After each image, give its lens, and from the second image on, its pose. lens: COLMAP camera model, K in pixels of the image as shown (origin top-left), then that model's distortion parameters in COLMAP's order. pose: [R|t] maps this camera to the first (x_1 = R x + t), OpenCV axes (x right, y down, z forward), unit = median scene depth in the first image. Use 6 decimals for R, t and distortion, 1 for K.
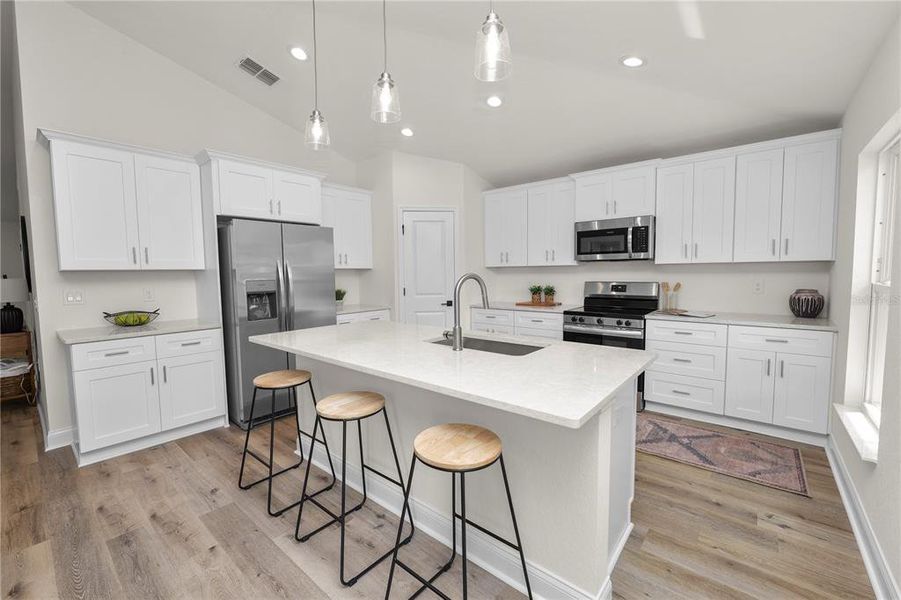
lens RADIAL K [[369.8, 0, 449.1], [0, 369.8, 298.6], [0, 0, 1]] dist [-0.010525, 0.000035]
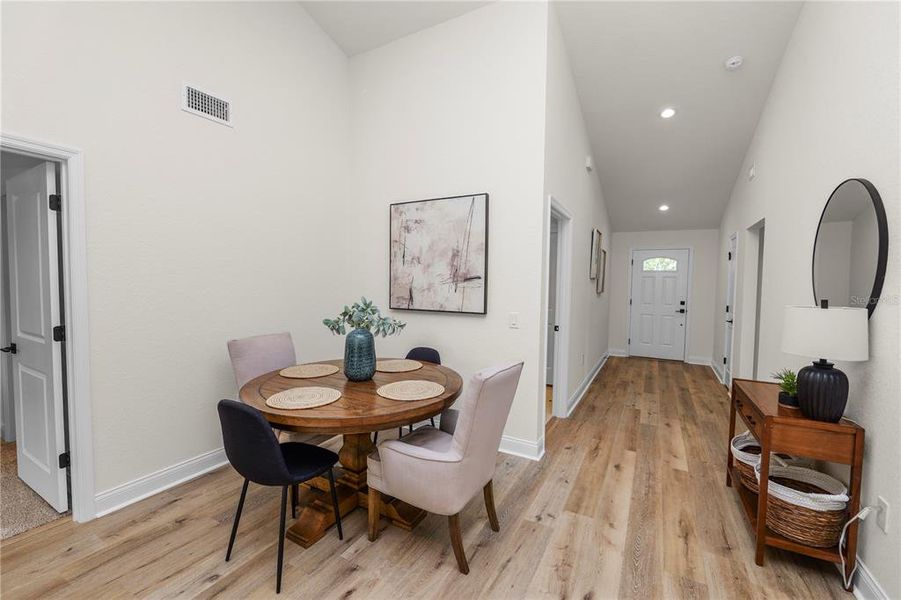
lens RADIAL K [[369.8, 0, 449.1], [0, 369.8, 298.6], [0, 0, 1]] dist [-0.010525, 0.000035]
pose [[0.185482, 0.061716, -0.980708, -0.814390], [-0.087997, 0.995059, 0.045976, -0.044178], [0.978700, 0.077771, 0.189997, 0.404125]]
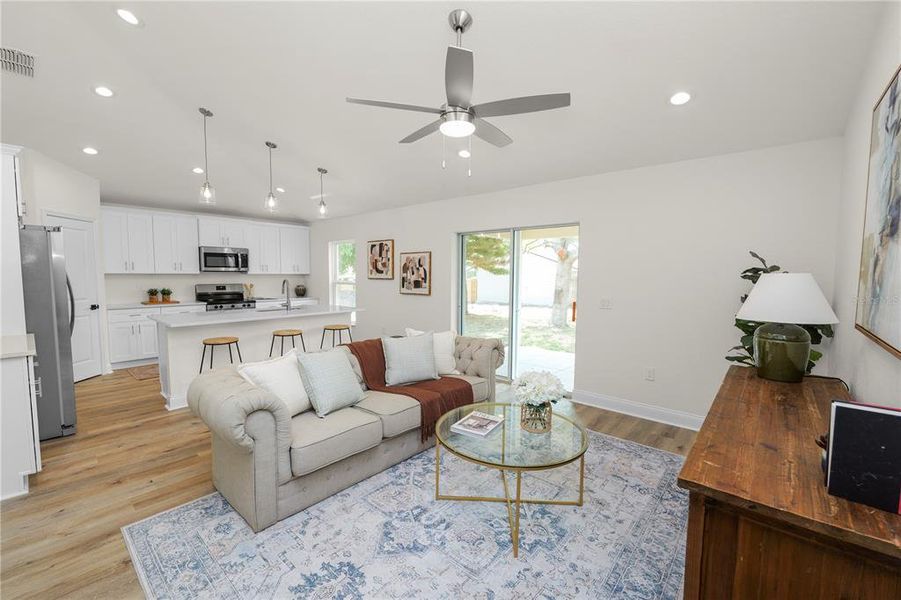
lens RADIAL K [[369.8, 0, 449.1], [0, 369.8, 298.6], [0, 0, 1]] dist [-0.010525, 0.000035]
pose [[0.017353, -0.054563, 0.998360, -1.284236], [0.066951, 0.996332, 0.053289, 0.000981], [-0.997605, 0.065917, 0.020943, -0.067361]]
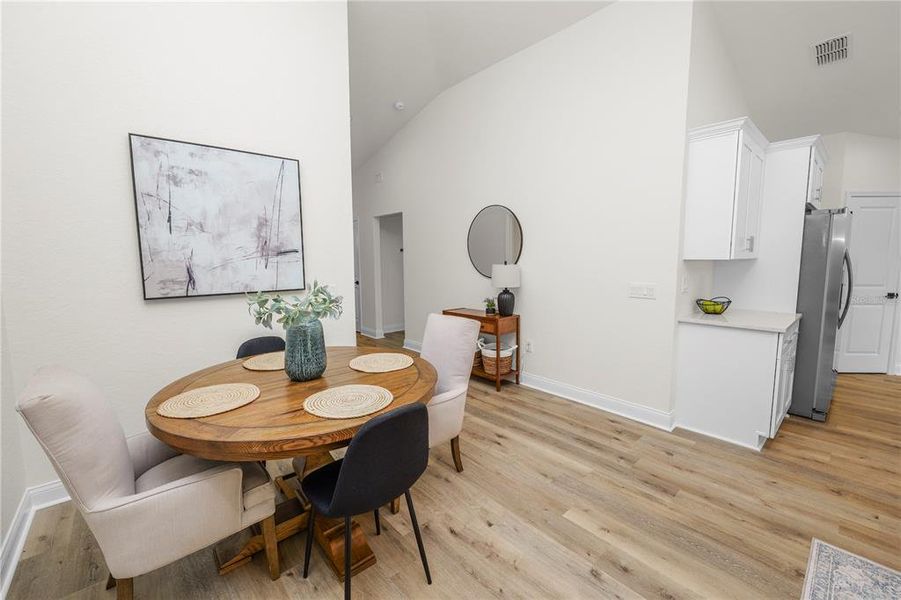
lens RADIAL K [[369.2, 0, 449.4], [0, 369.2, 297.1], [0, 0, 1]] dist [-0.010913, 0.000477]
pose [[0.988625, 0.023843, -0.148498, -1.191791], [-0.018380, 0.999107, 0.038048, 0.002217], [0.149272, -0.034885, 0.988181, -0.094498]]
